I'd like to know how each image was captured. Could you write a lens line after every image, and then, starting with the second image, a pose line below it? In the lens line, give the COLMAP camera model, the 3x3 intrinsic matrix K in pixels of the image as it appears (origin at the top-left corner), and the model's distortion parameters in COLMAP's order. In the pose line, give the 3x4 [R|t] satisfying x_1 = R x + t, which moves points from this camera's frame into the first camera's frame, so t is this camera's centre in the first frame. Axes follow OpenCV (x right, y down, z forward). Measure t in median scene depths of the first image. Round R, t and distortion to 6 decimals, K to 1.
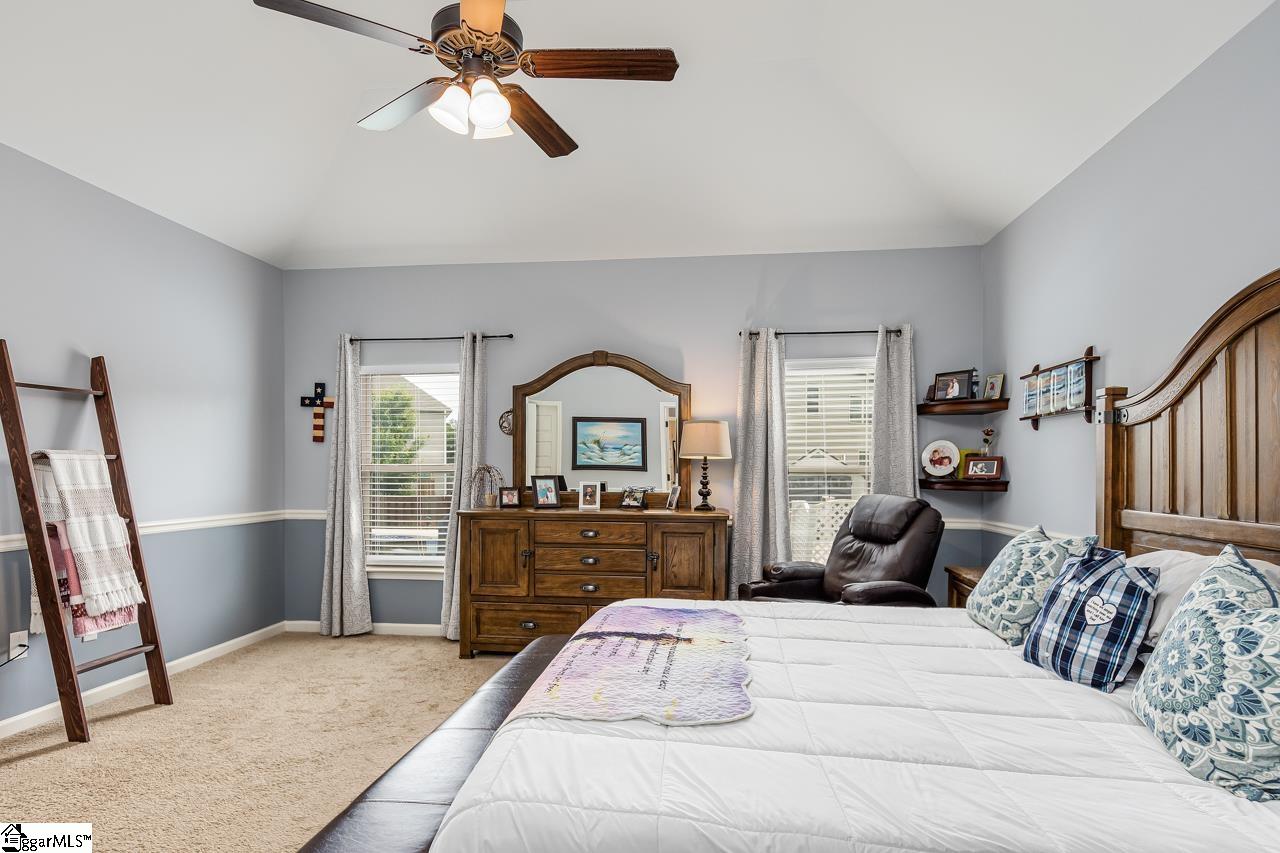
lens RADIAL K [[700.6, 0, 612.2], [0, 700.6, 471.4], [0, 0, 1]] dist [0.011192, -0.002192]
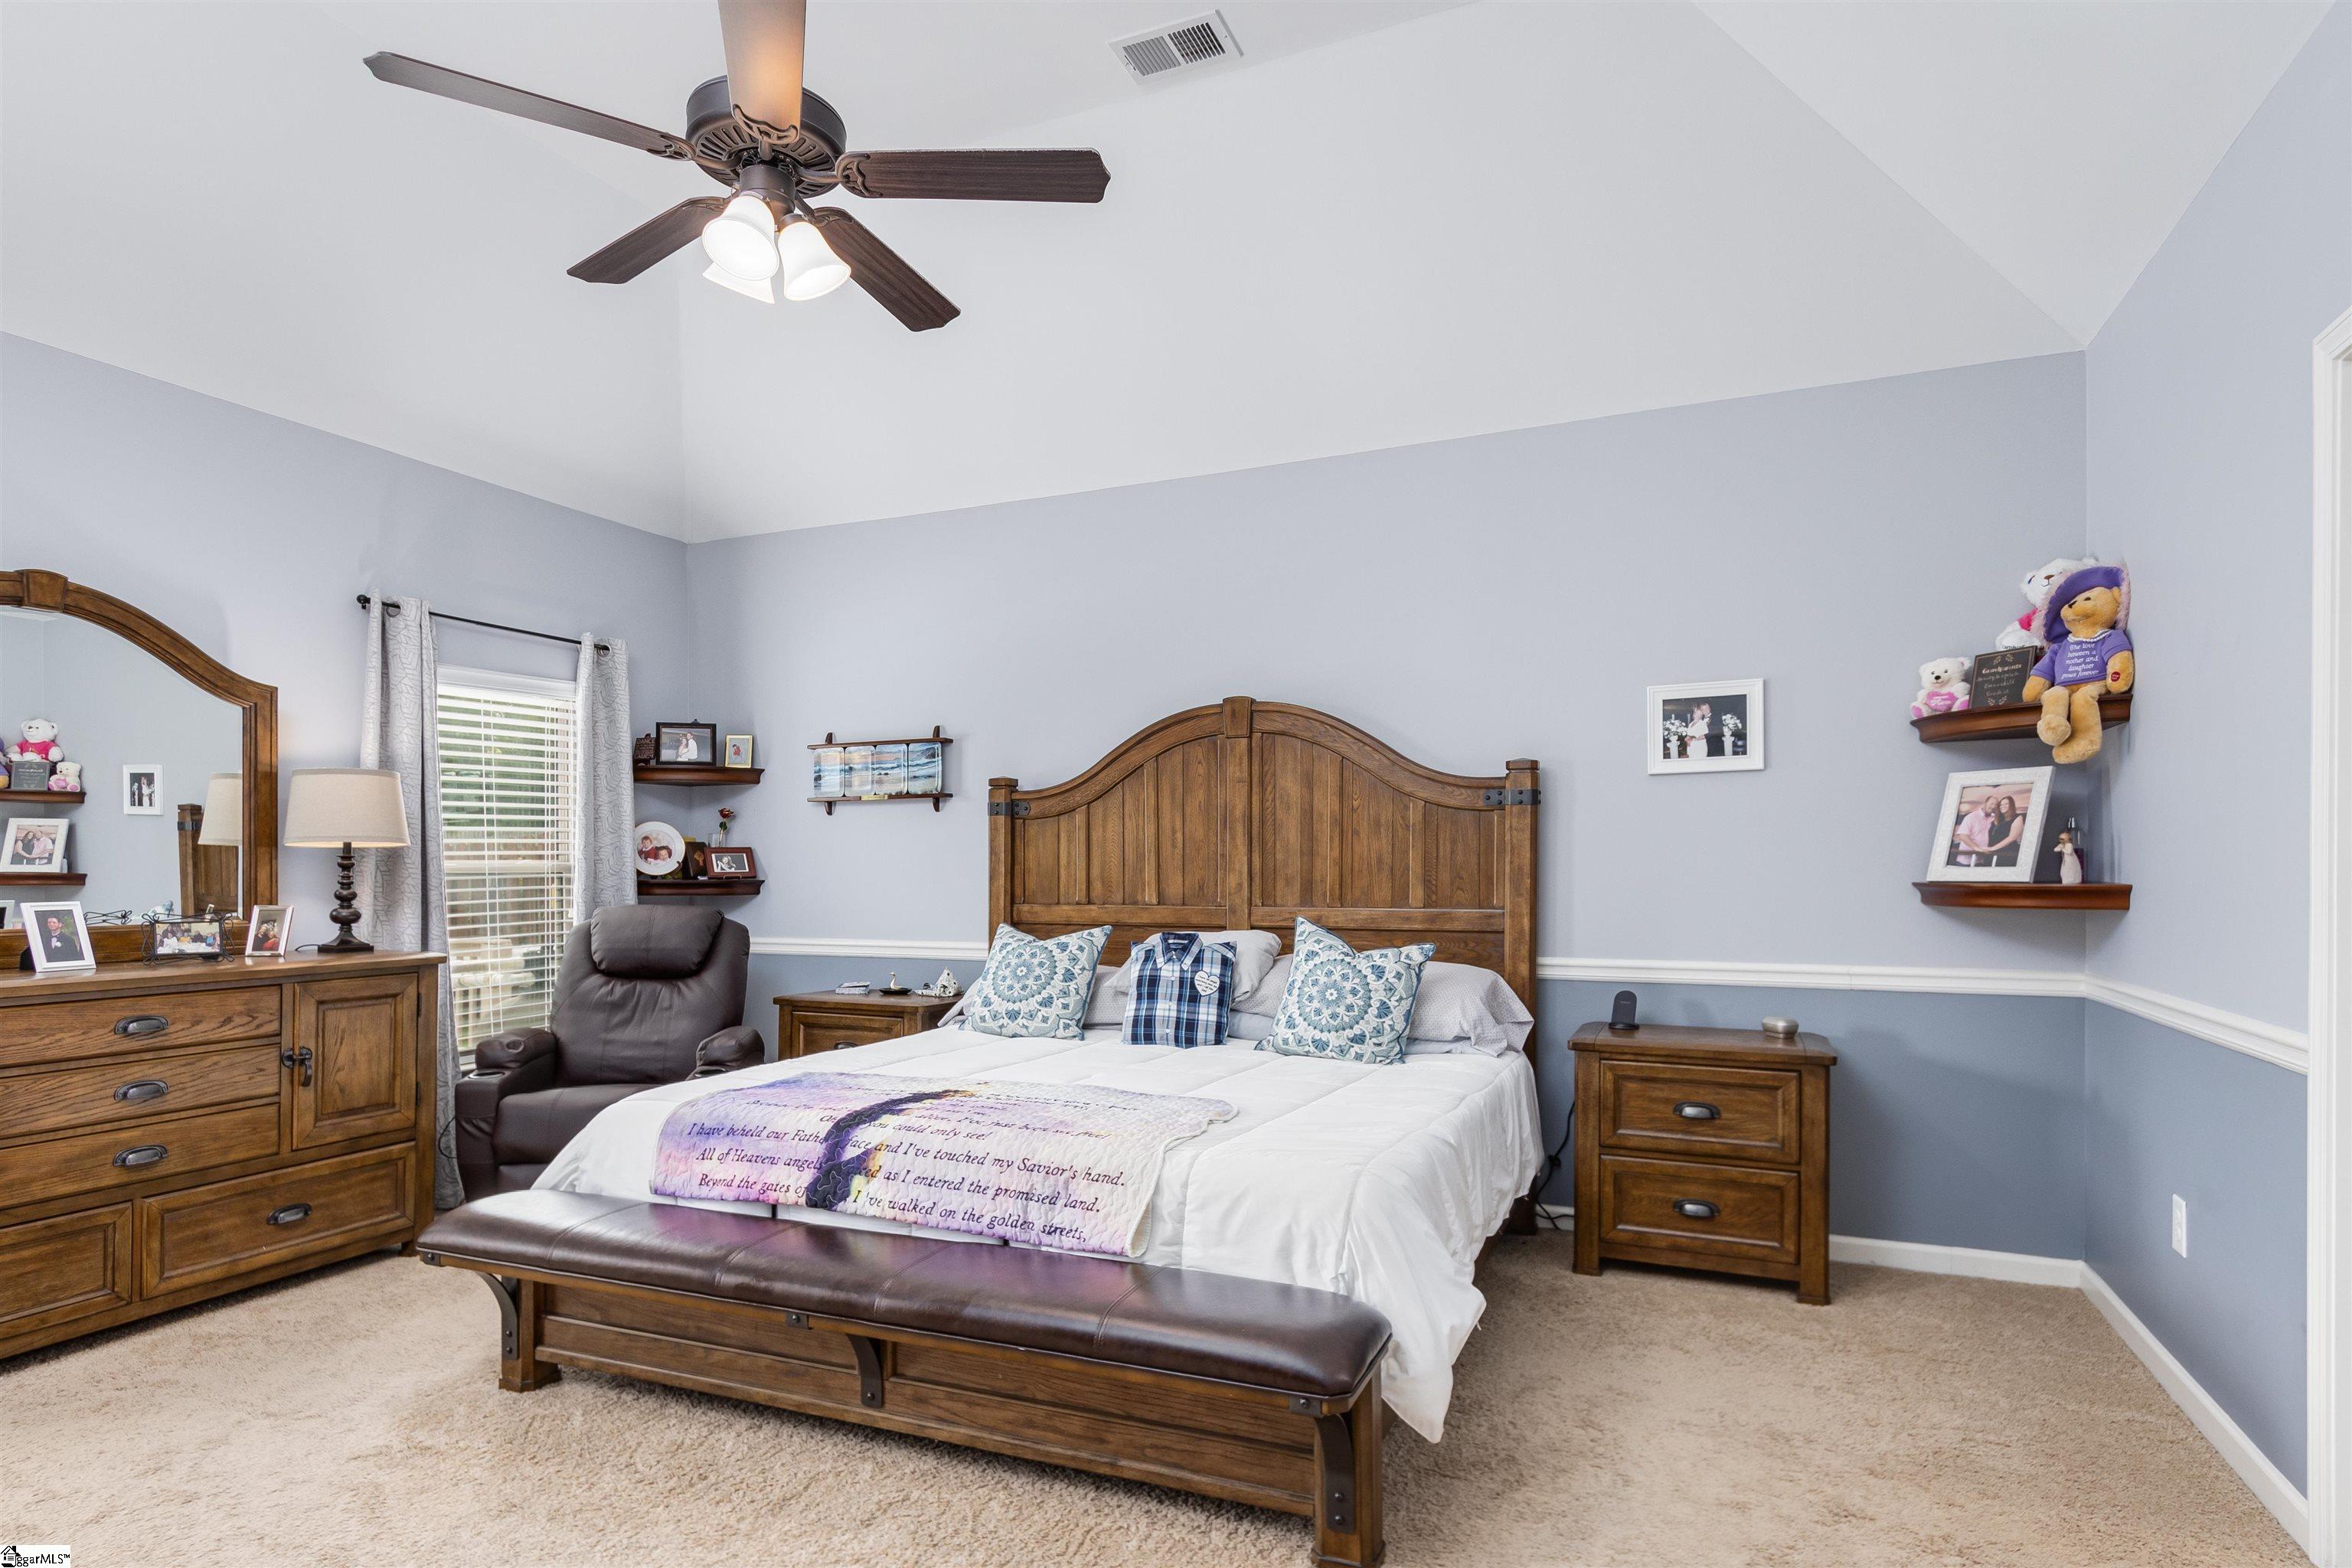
lens RADIAL K [[1298.7, 0, 1160.2], [0, 1298.7, 873.0], [0, 0, 1]] dist [0.016568, -0.001883]
pose [[0.269476, -0.011304, 0.962941, -0.604180], [0.009655, 0.999913, 0.009036, -0.002562], [-0.962959, 0.006862, 0.269562, 0.208437]]
